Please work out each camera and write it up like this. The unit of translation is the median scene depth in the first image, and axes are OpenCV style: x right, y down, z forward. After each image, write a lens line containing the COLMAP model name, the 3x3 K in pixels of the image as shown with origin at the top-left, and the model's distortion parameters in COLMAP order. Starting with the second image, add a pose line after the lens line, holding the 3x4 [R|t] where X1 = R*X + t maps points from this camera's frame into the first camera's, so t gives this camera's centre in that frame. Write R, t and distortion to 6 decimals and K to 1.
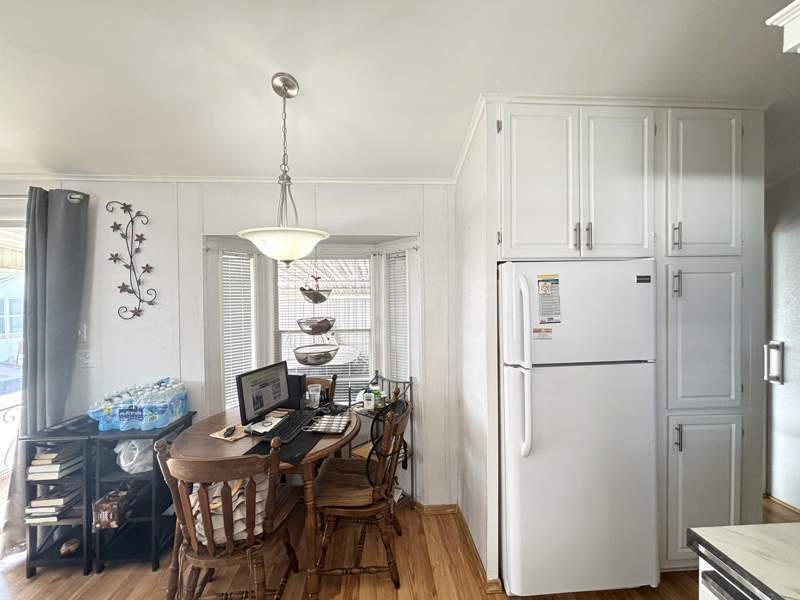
lens RADIAL K [[326.1, 0, 398.4], [0, 326.1, 299.8], [0, 0, 1]] dist [-0.006655, -0.000463]
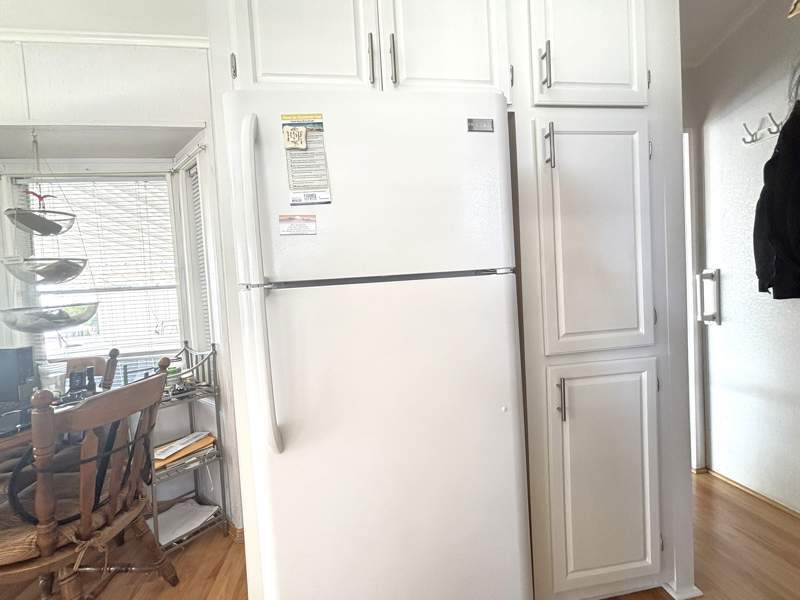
lens RADIAL K [[326.1, 0, 401.6], [0, 326.1, 300.5], [0, 0, 1]] dist [-0.006655, -0.000463]
pose [[0.995415, -0.047438, 0.083053, 0.514189], [0.045734, 0.998705, 0.022310, 0.206077], [-0.084004, -0.018409, 0.996295, 0.406493]]
